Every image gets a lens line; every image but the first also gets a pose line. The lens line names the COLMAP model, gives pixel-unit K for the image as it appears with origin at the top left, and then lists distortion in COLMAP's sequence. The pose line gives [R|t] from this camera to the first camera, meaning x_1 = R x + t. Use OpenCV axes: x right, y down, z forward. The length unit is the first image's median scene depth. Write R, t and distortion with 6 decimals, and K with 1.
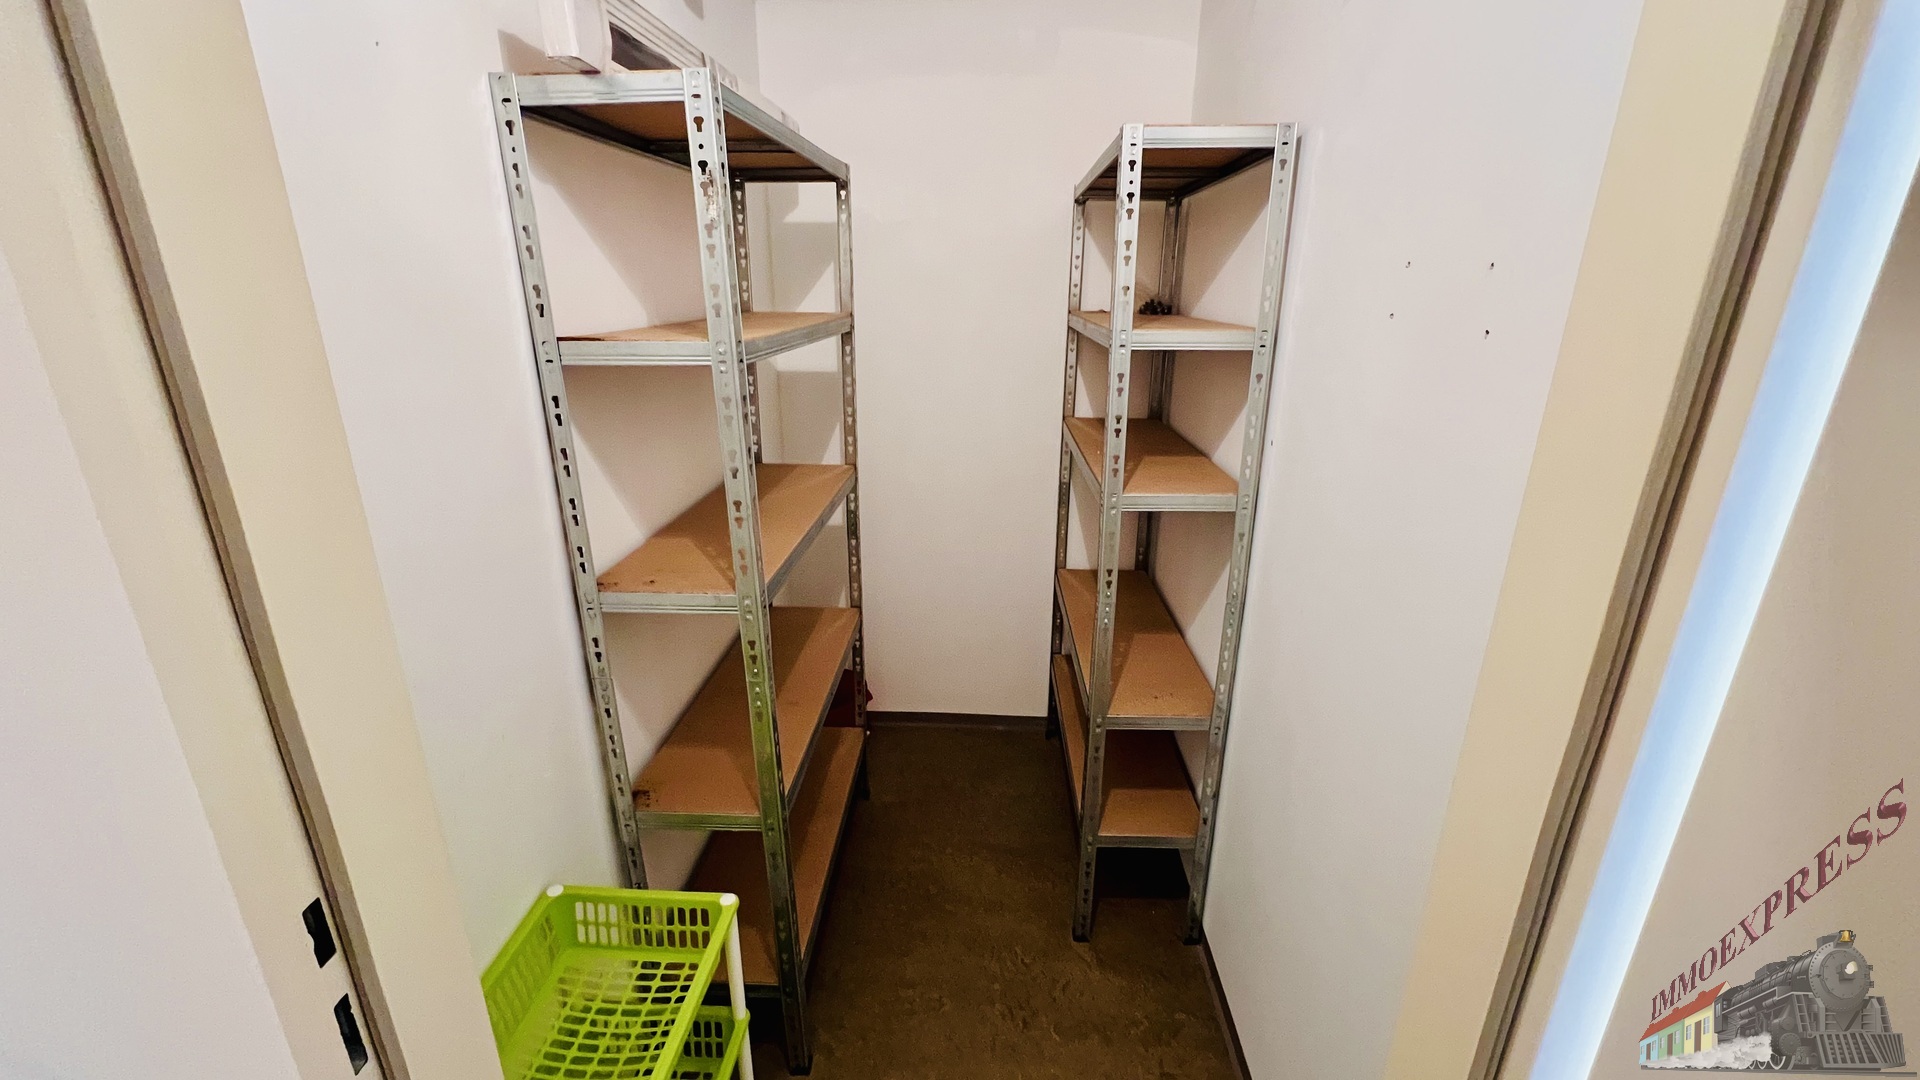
lens RADIAL K [[759.7, 0, 958.3], [0, 759.7, 535.6], [0, 0, 1]] dist [-0.001989, 0.000190]
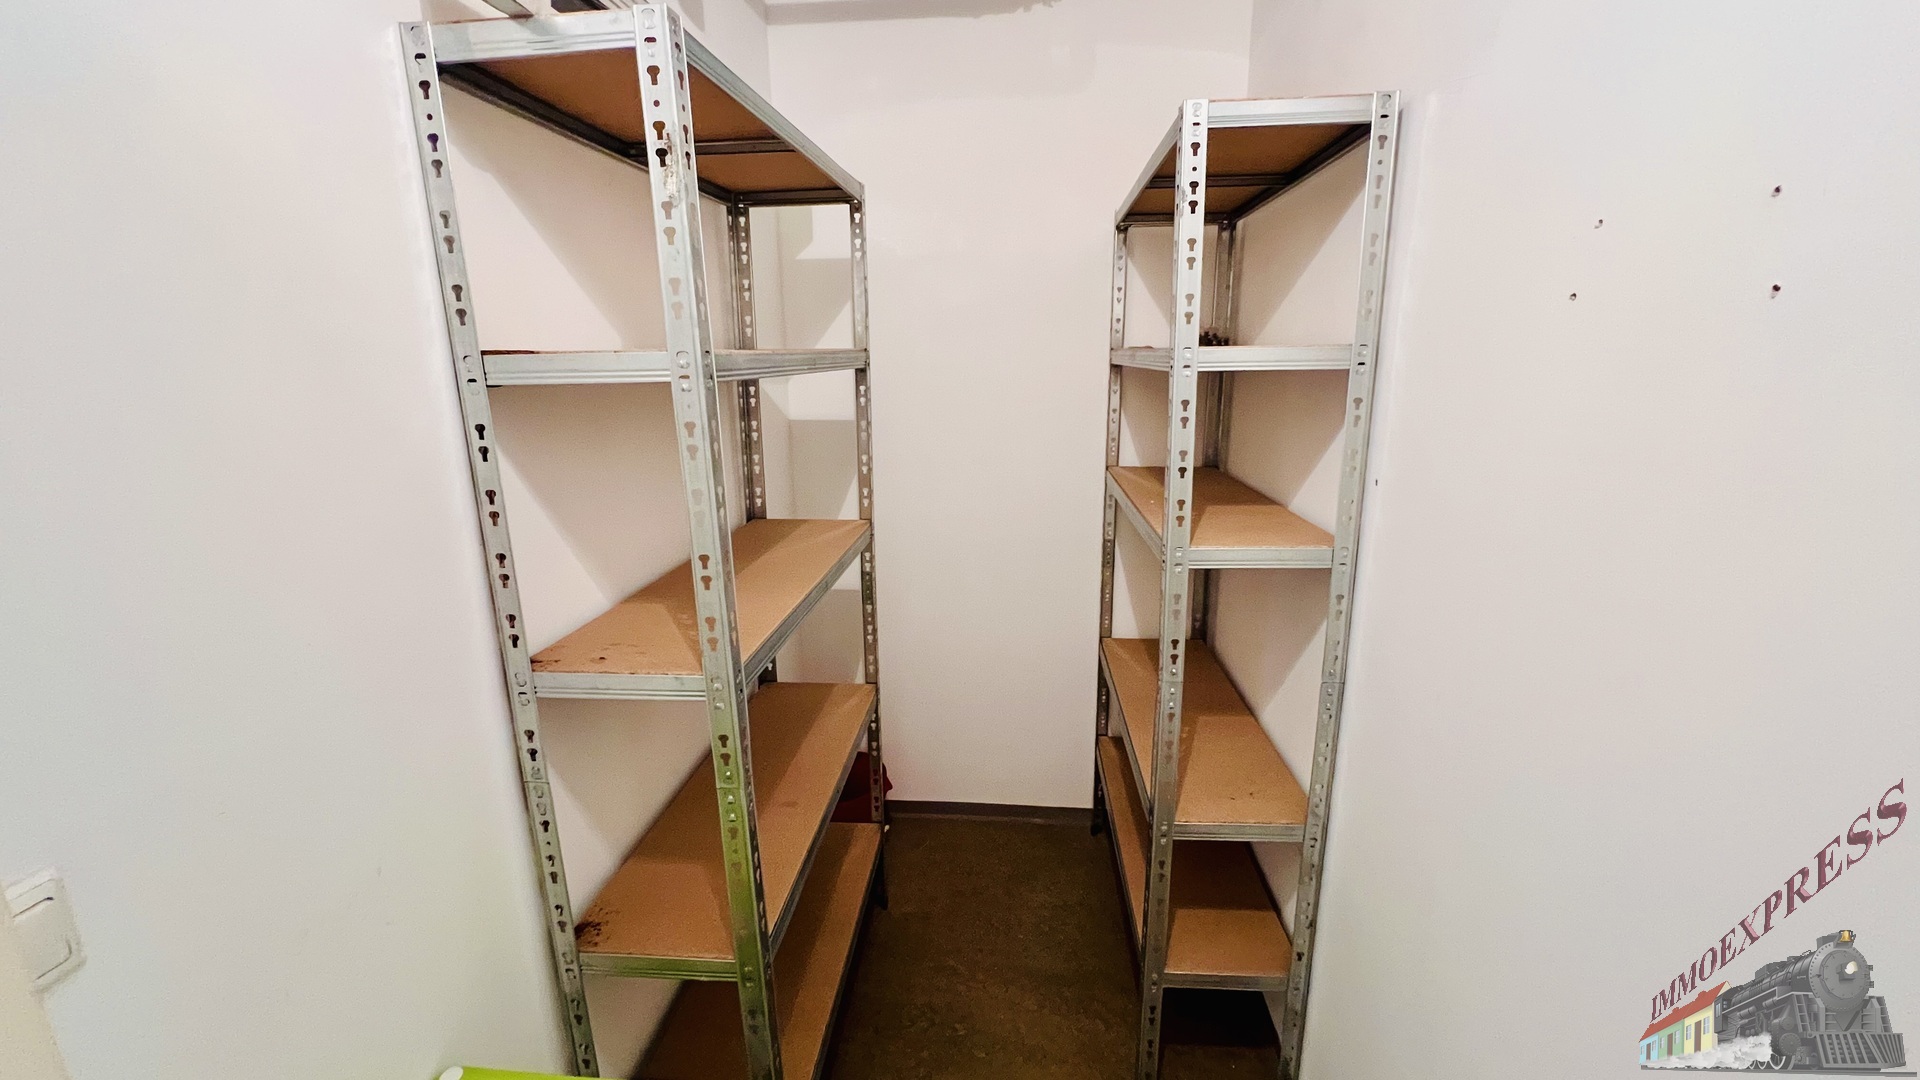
lens RADIAL K [[759.7, 0, 962.8], [0, 759.7, 539.9], [0, 0, 1]] dist [-0.001989, 0.000190]
pose [[0.999331, -0.006576, -0.035974, 0.002618], [0.003633, 0.996685, -0.081274, 0.002620], [0.036389, 0.081089, 0.996042, 0.186926]]
